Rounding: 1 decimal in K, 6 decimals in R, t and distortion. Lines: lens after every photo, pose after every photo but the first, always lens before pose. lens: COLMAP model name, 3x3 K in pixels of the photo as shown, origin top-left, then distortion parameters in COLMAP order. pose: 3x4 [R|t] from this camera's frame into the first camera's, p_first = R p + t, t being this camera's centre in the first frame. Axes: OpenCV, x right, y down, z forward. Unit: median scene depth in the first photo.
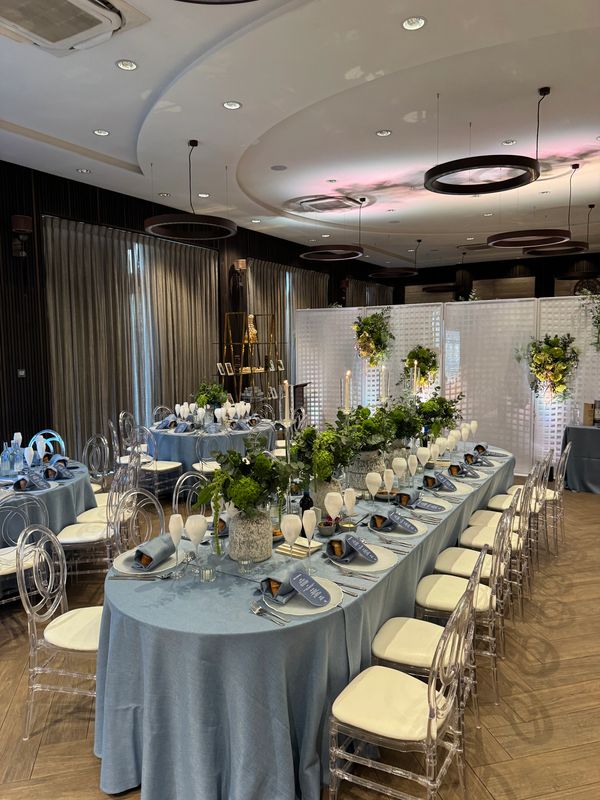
lens RADIAL K [[565.6, 0, 304.0], [0, 565.6, 406.9], [0, 0, 1]] dist [0.011138, -0.012134]
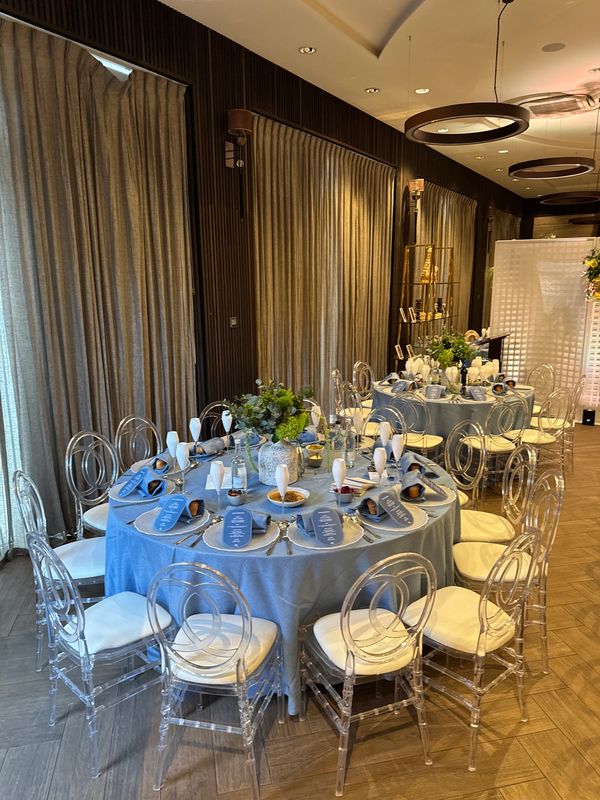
lens RADIAL K [[565.6, 0, 295.3], [0, 565.6, 395.9], [0, 0, 1]] dist [0.011138, -0.012134]
pose [[0.999912, 0.002530, -0.013026, -0.293112], [-0.001435, 0.996516, 0.083387, -0.017180], [0.013192, -0.083361, 0.996432, 0.161160]]
